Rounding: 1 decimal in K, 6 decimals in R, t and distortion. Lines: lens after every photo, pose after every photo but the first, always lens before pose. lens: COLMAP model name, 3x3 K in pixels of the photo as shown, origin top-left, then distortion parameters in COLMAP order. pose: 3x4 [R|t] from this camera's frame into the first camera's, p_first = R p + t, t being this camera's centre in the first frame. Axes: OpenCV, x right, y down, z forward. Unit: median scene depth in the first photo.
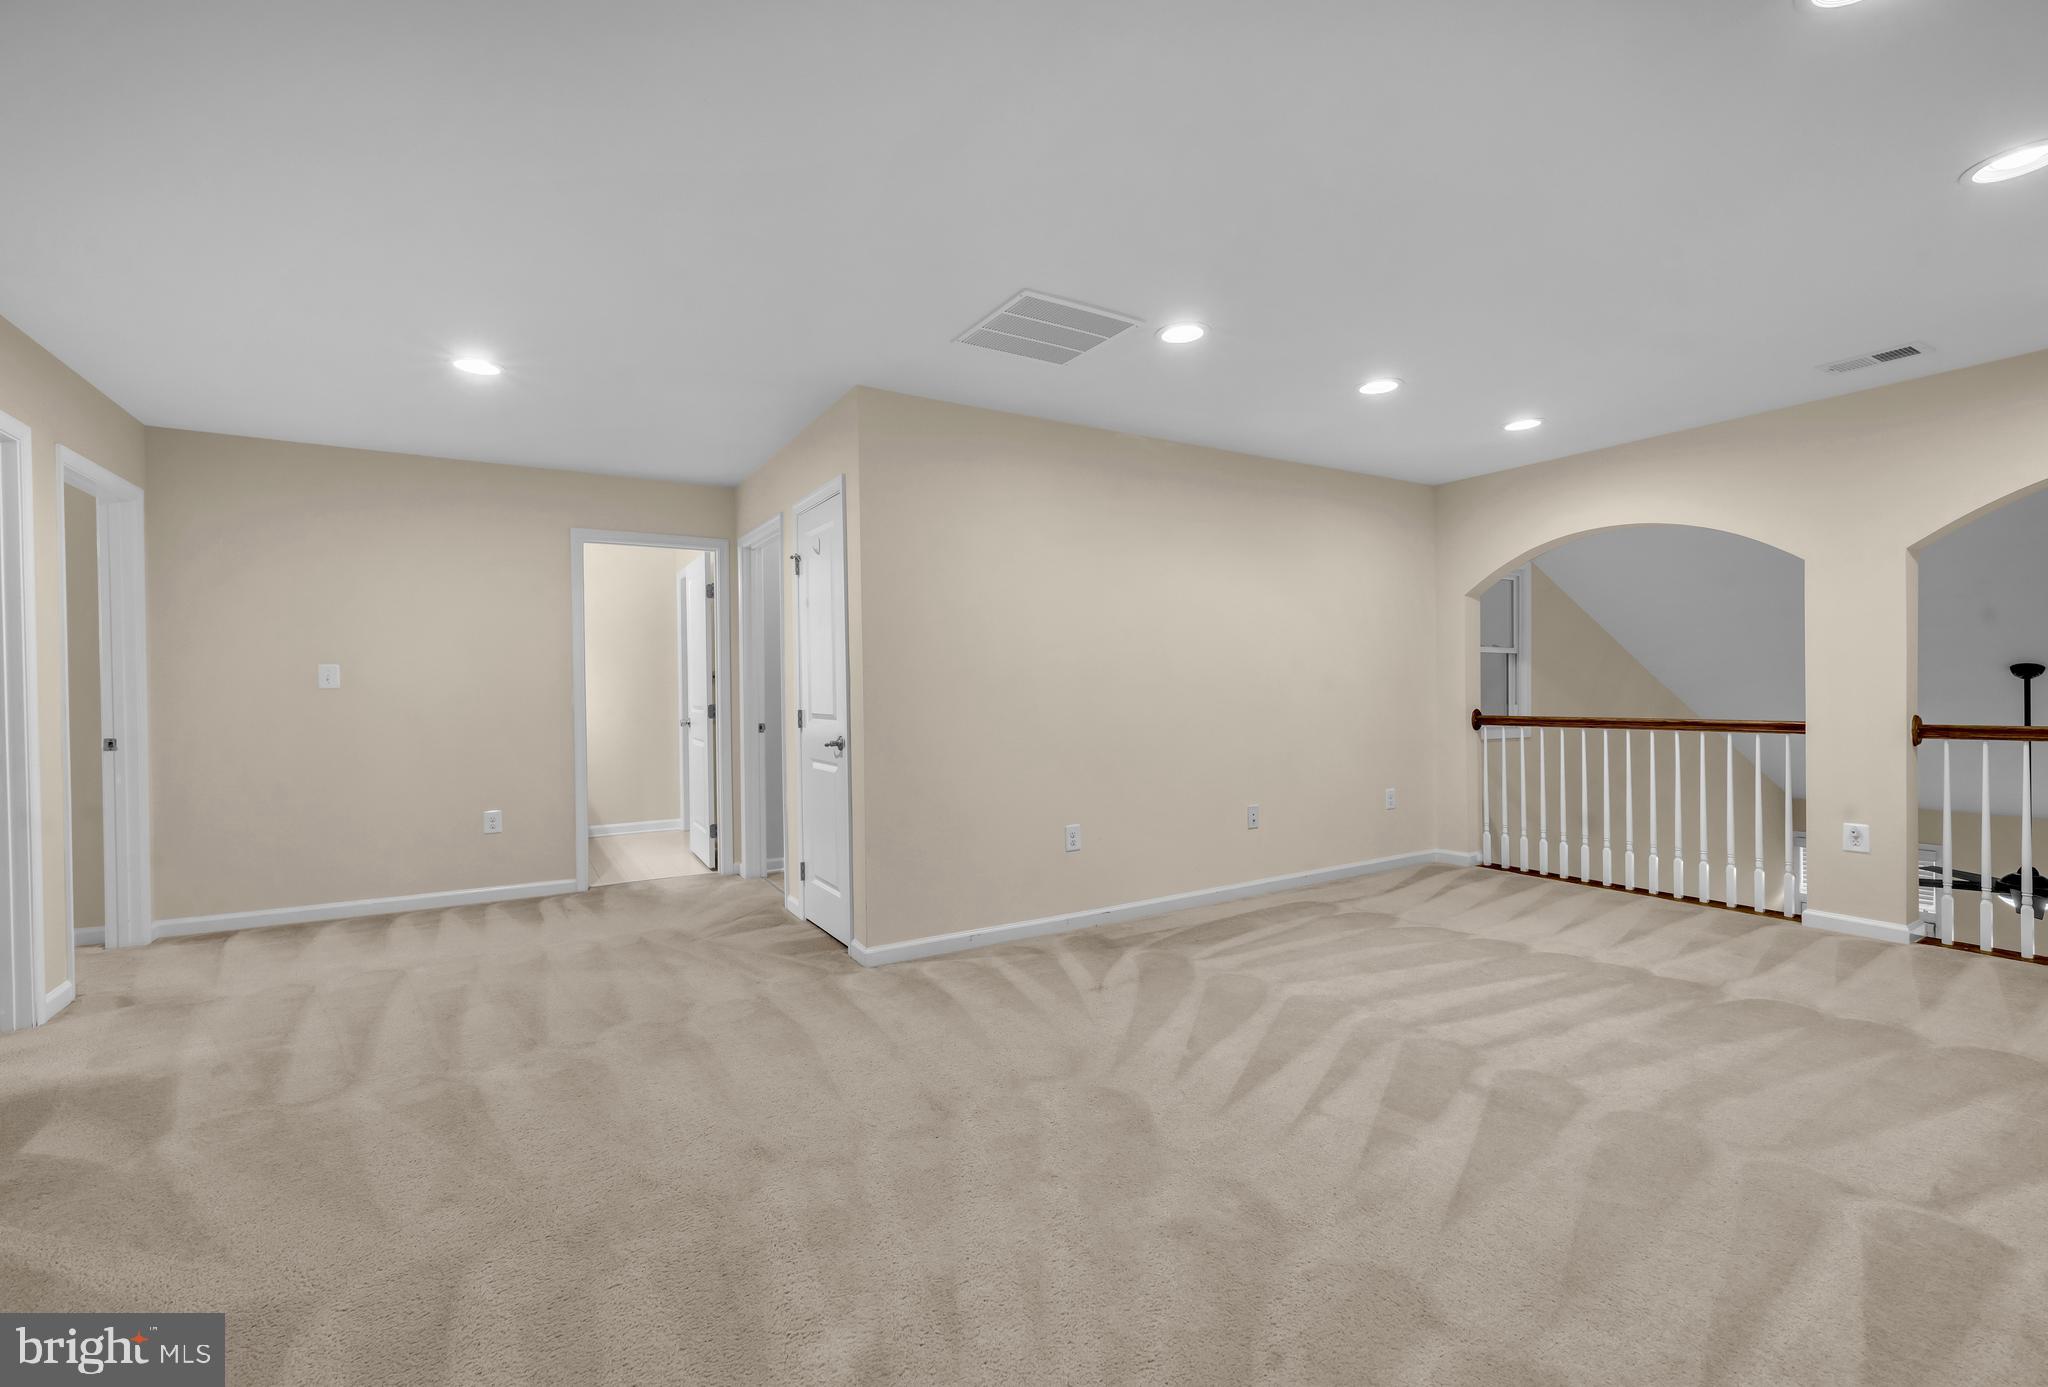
lens RADIAL K [[856.5, 0, 1024.0], [0, 856.5, 693.5], [0, 0, 1]] dist [-0.000932, -0.000183]
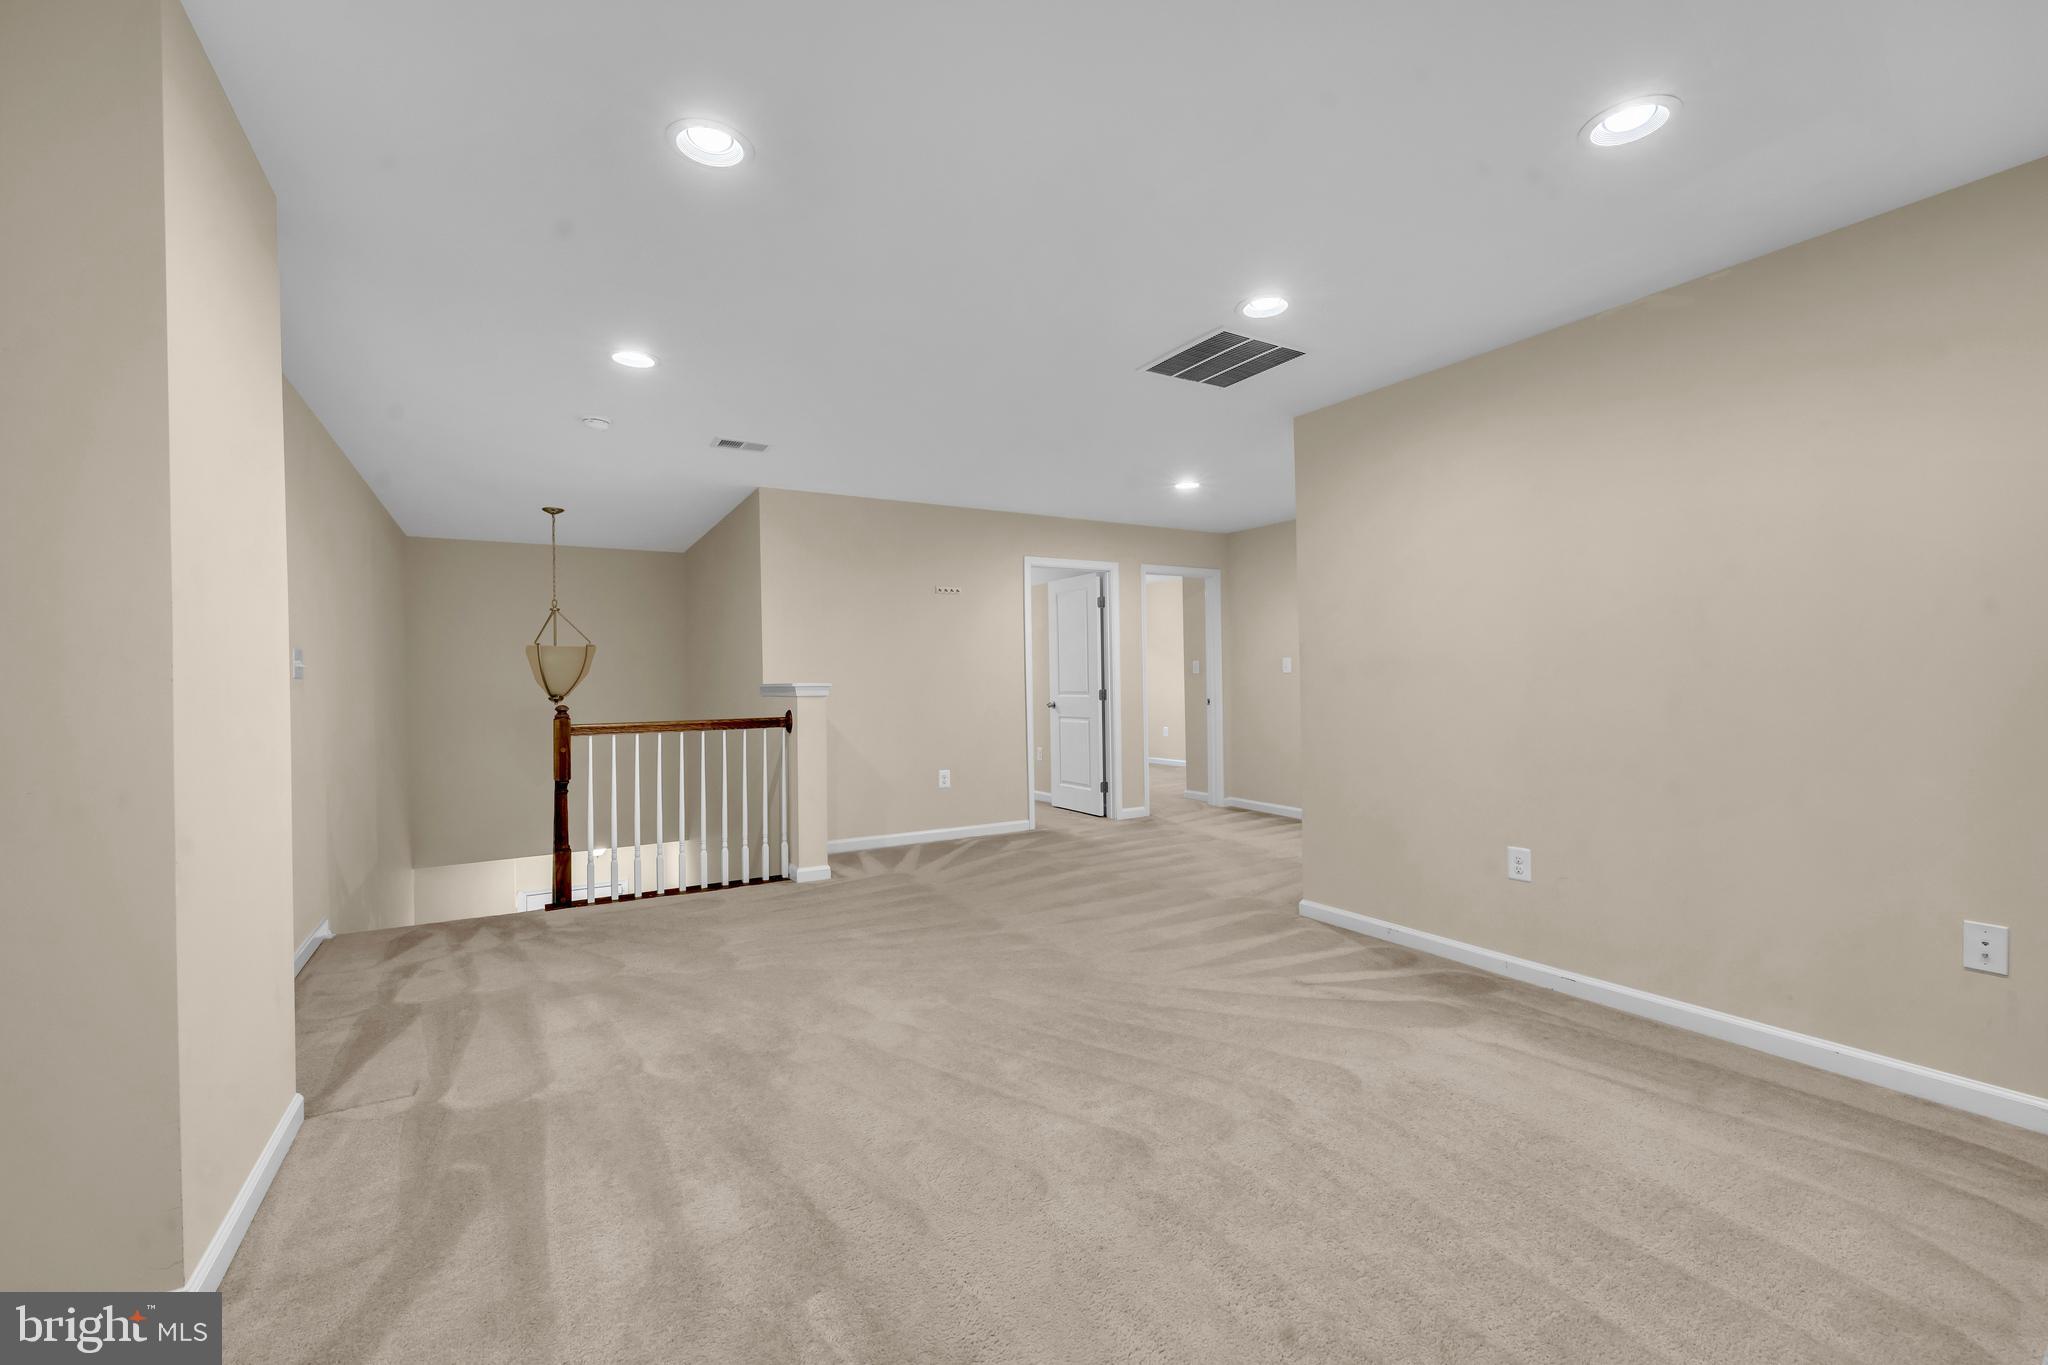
lens RADIAL K [[856.1, 0, 1024.0], [0, 856.1, 682.5], [0, 0, 1]] dist [-0.000048, 0.000245]
pose [[-0.001503, 0.013661, -0.999906, 0.984253], [0.001919, 0.999905, 0.013658, -0.013765], [0.999997, -0.001898, -0.001529, 0.630092]]
